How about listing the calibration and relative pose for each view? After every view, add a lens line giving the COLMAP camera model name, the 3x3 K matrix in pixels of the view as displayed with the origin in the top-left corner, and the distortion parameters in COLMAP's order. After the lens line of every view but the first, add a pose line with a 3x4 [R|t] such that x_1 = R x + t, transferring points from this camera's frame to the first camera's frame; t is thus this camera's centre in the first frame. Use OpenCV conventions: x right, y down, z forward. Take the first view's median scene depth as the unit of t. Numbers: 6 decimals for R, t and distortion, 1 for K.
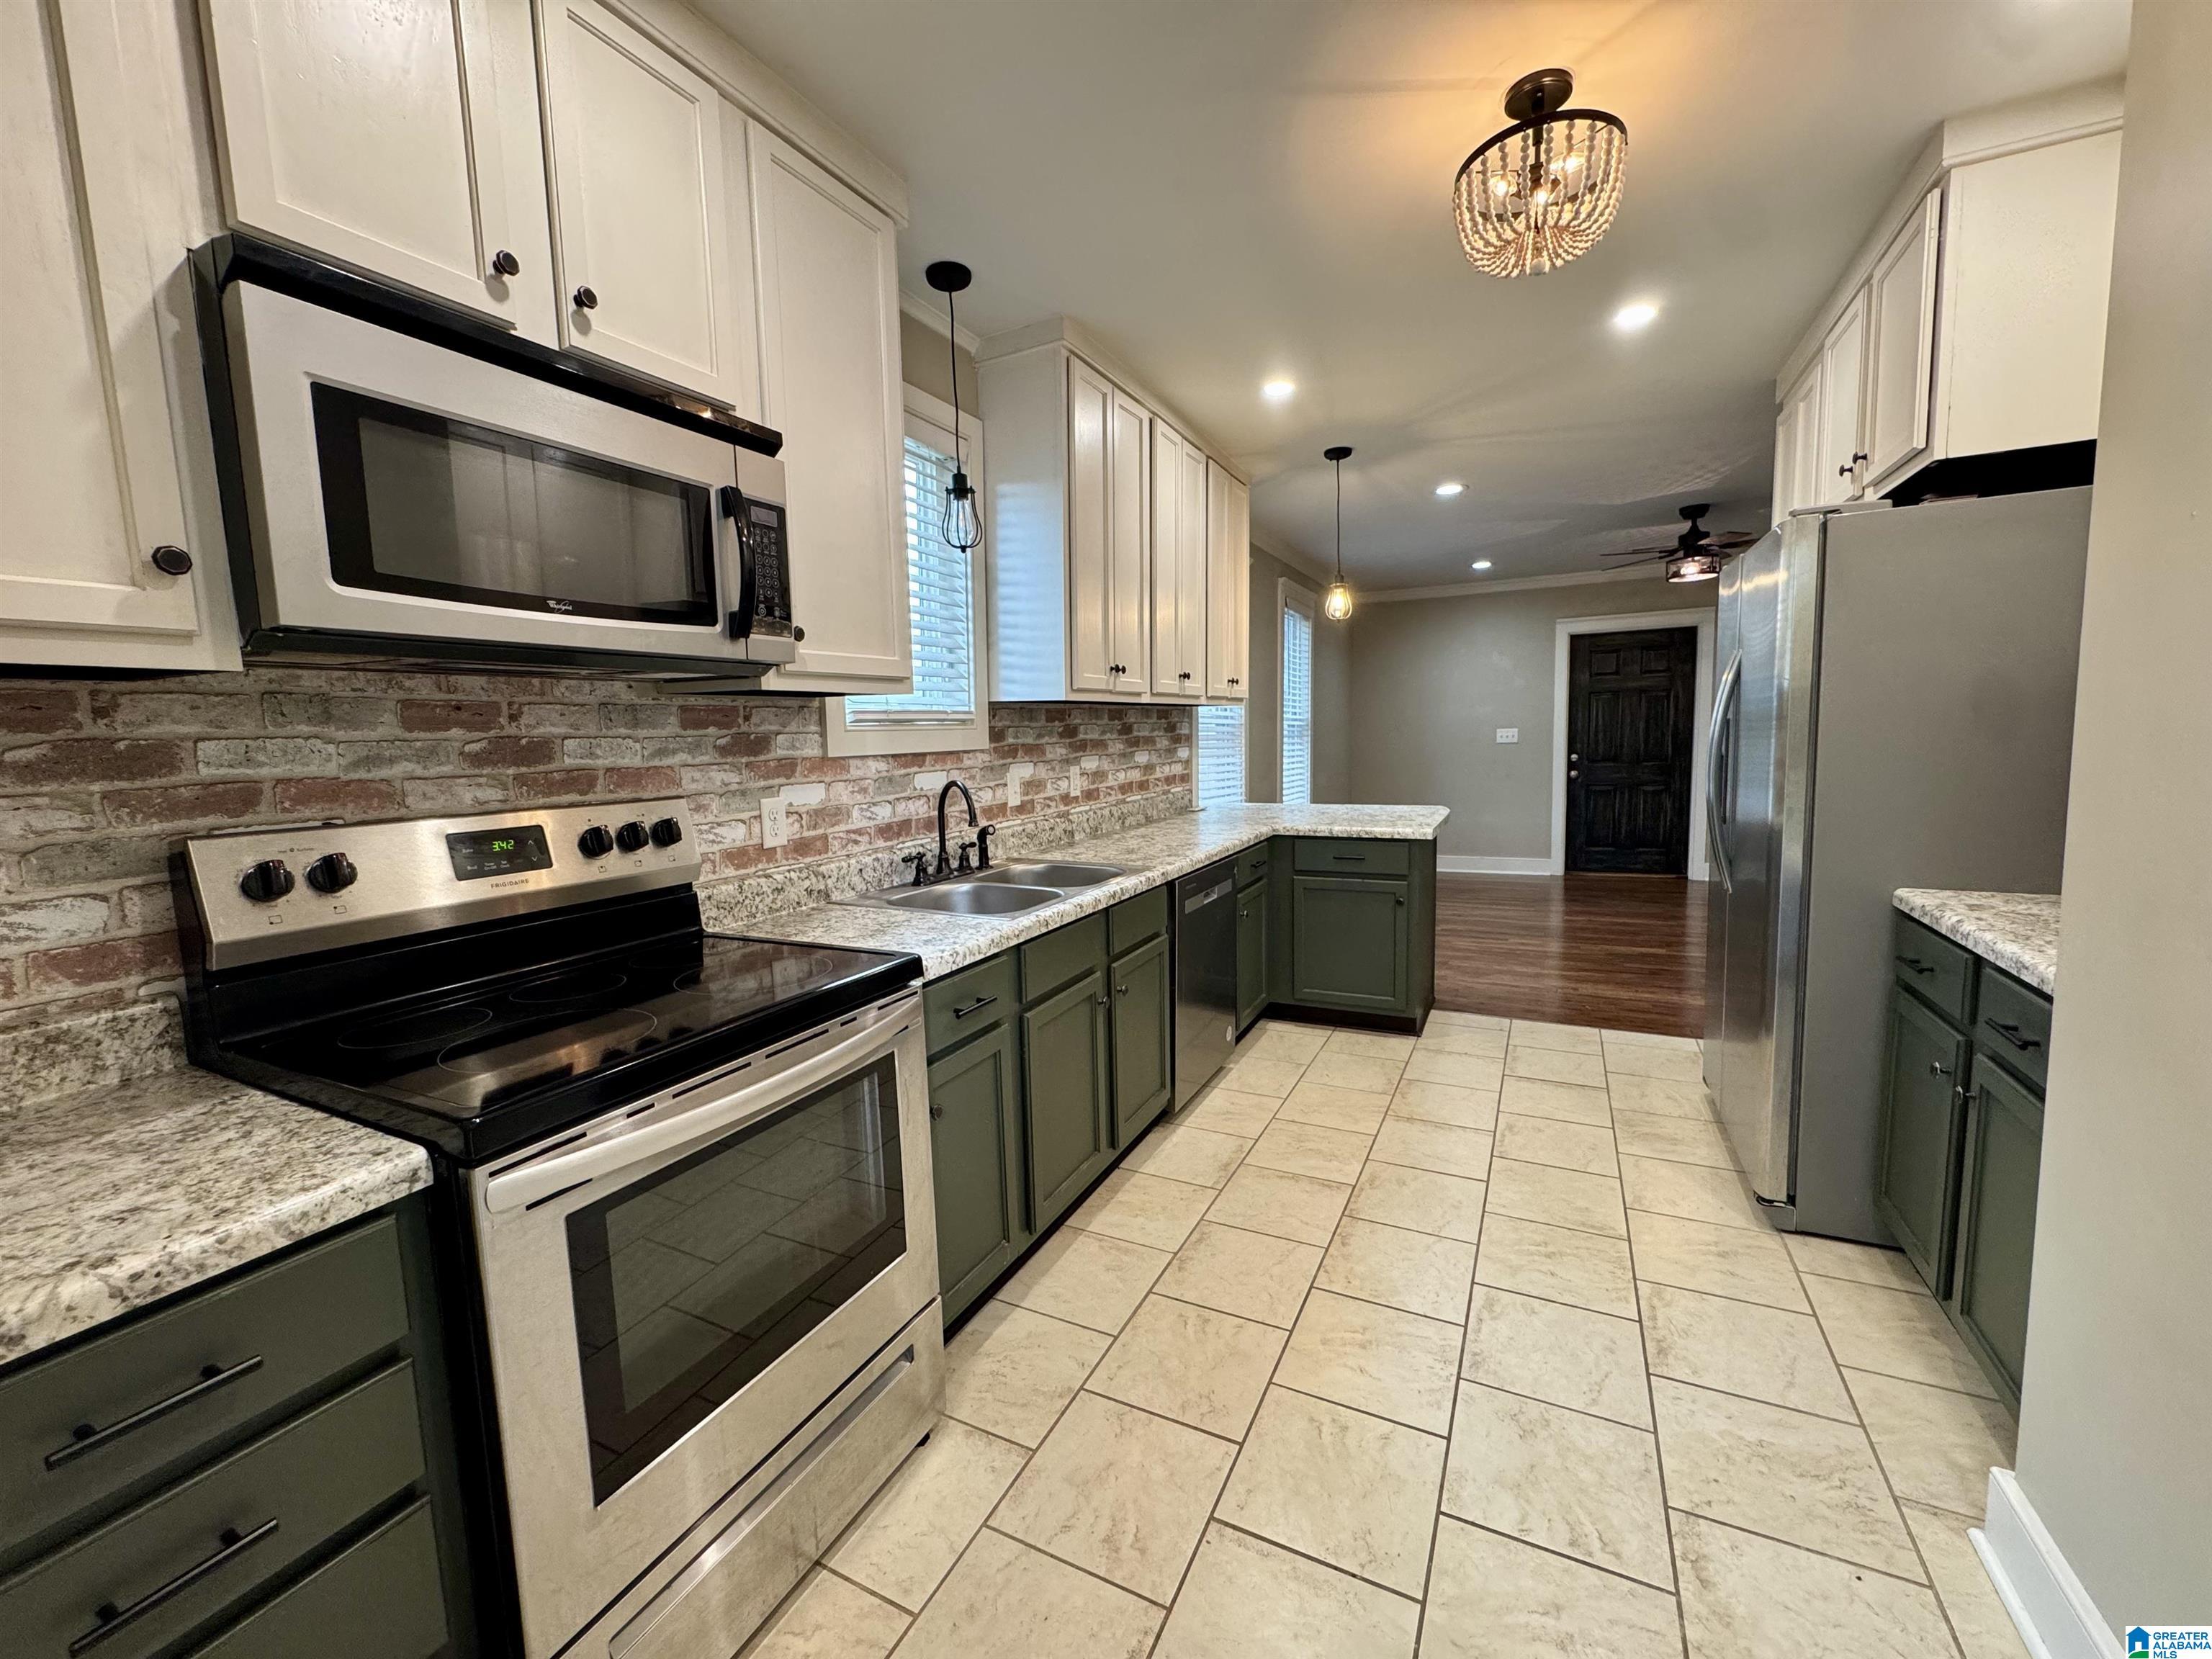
lens RADIAL K [[881.8, 0, 1105.5], [0, 881.8, 827.7], [0, 0, 1]] dist [-0.000121, 0.000081]
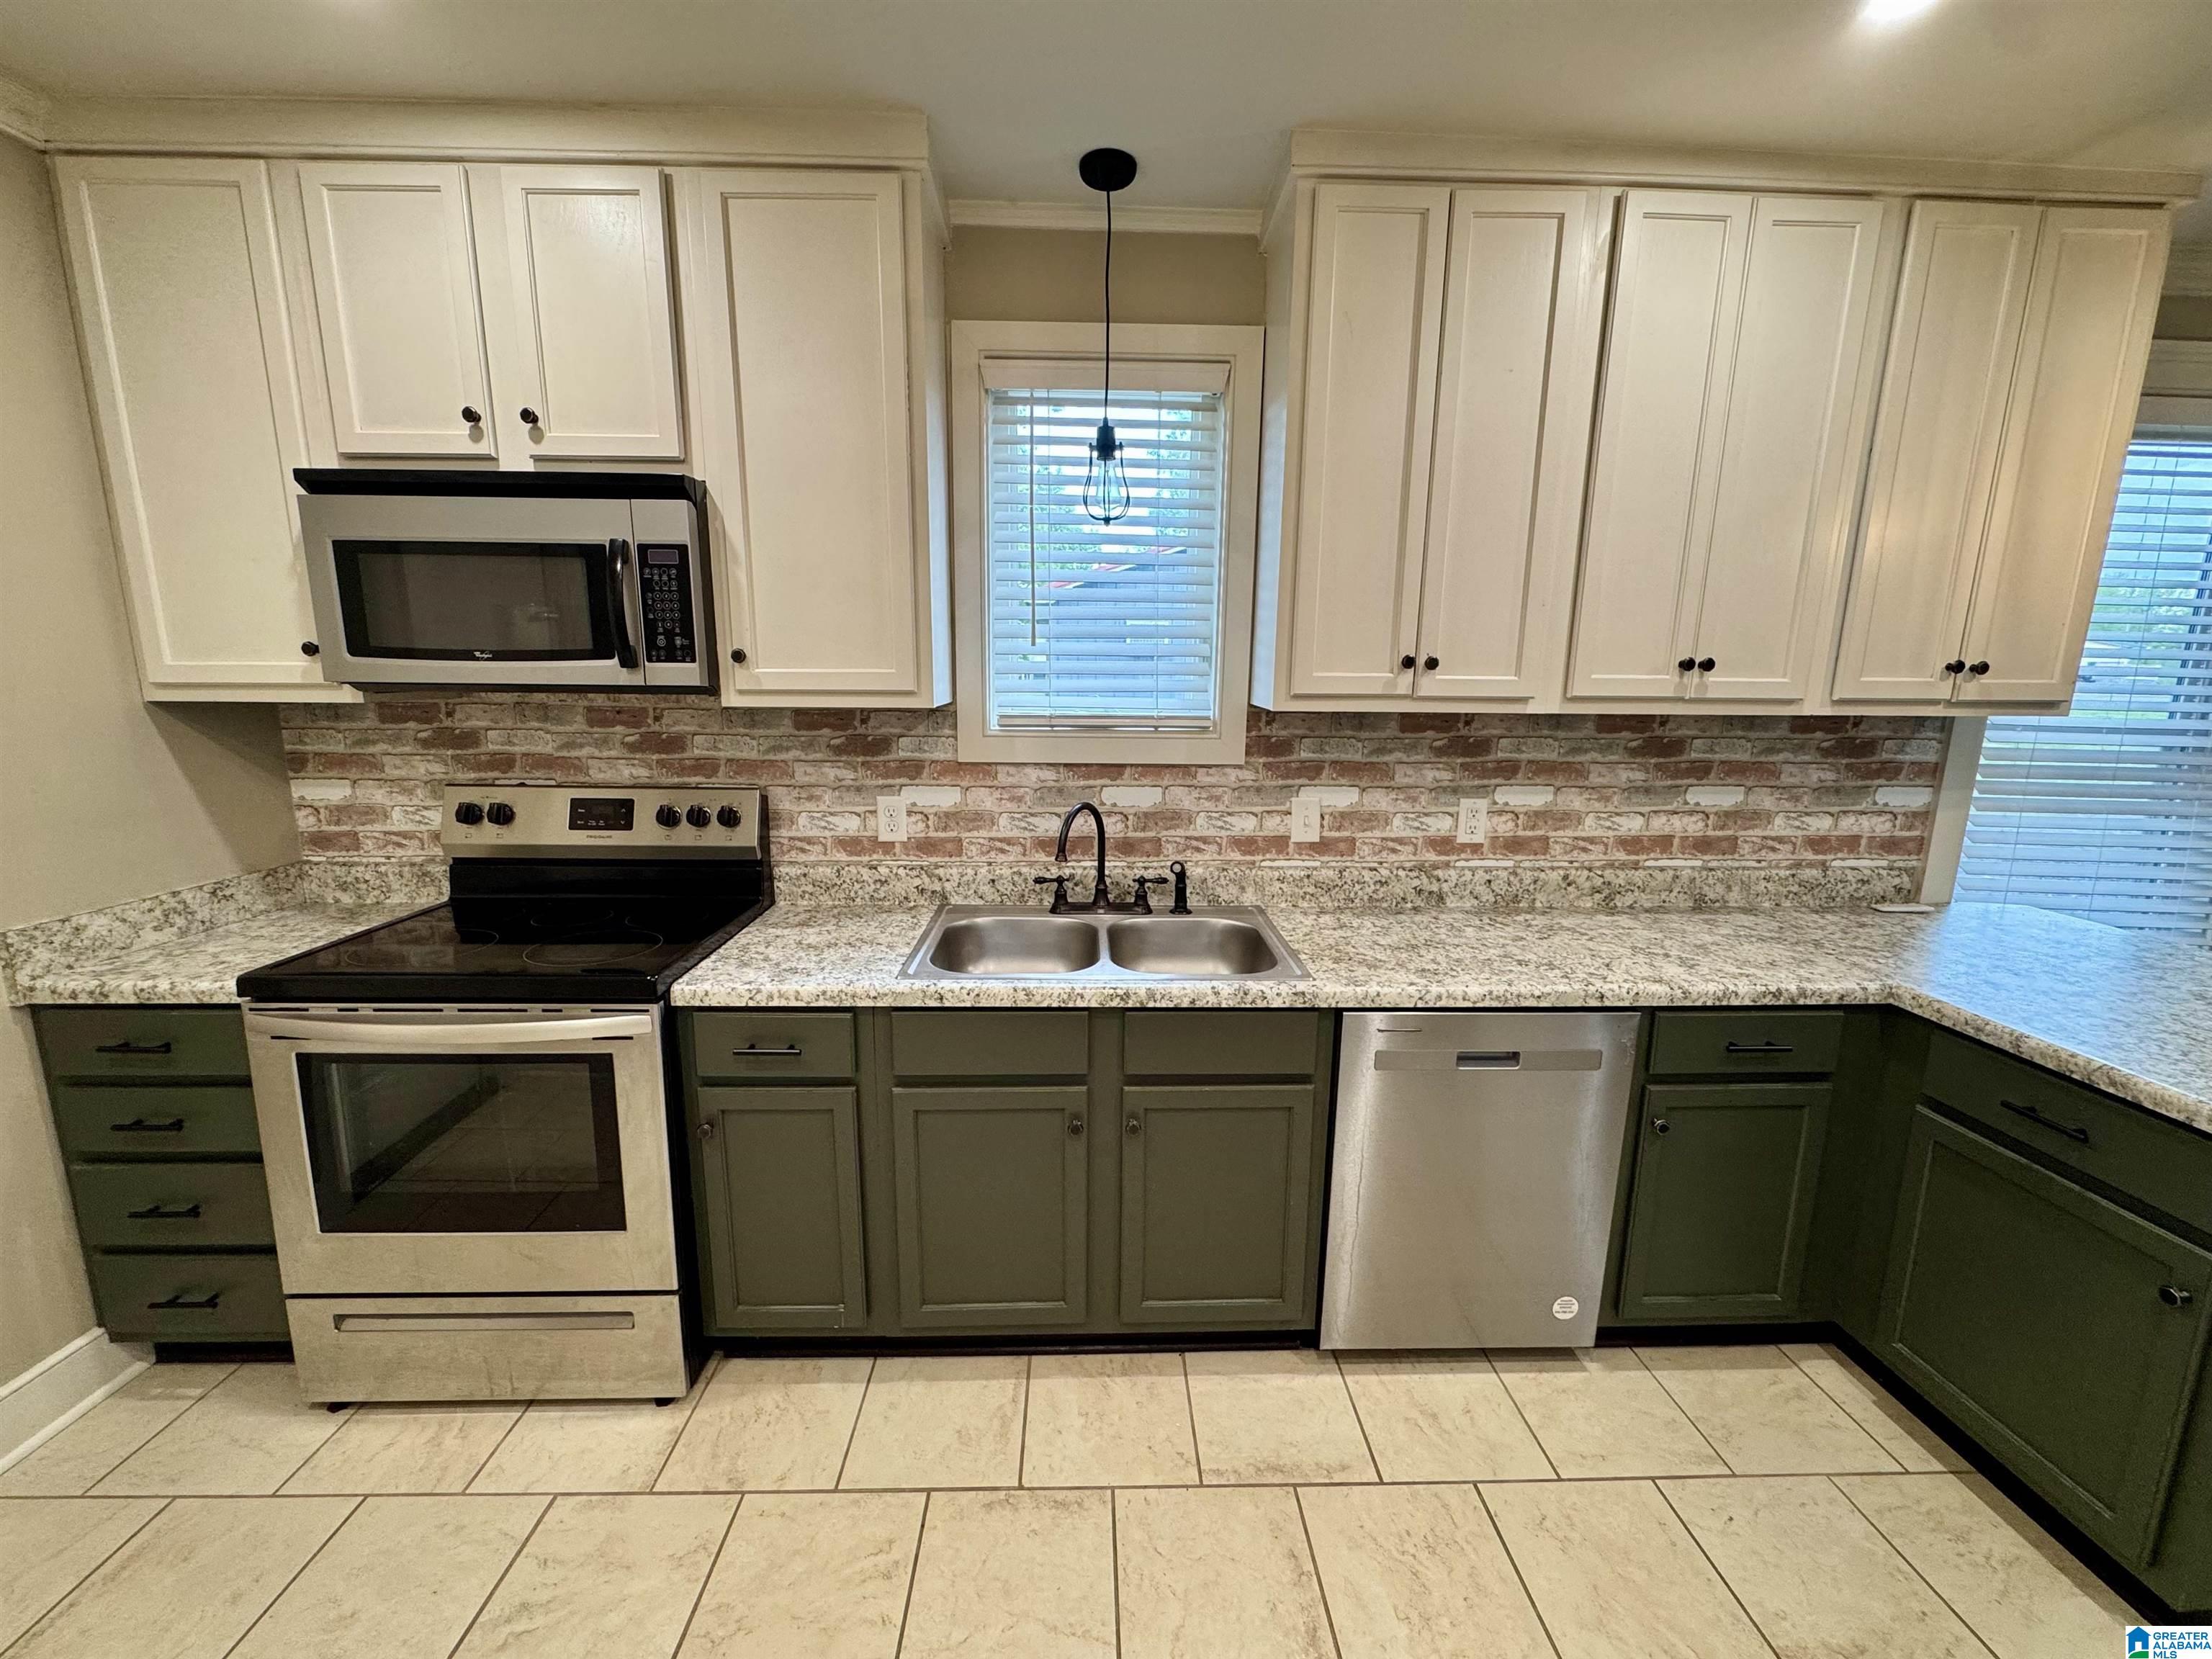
lens RADIAL K [[881.8, 0, 1107.1], [0, 881.8, 829.0], [0, 0, 1]] dist [-0.000121, 0.000081]
pose [[0.475872, 0.181881, -0.860503, 0.648992], [-0.120580, 0.982637, 0.141014, -0.170738], [0.871210, 0.036655, 0.489541, 0.682365]]
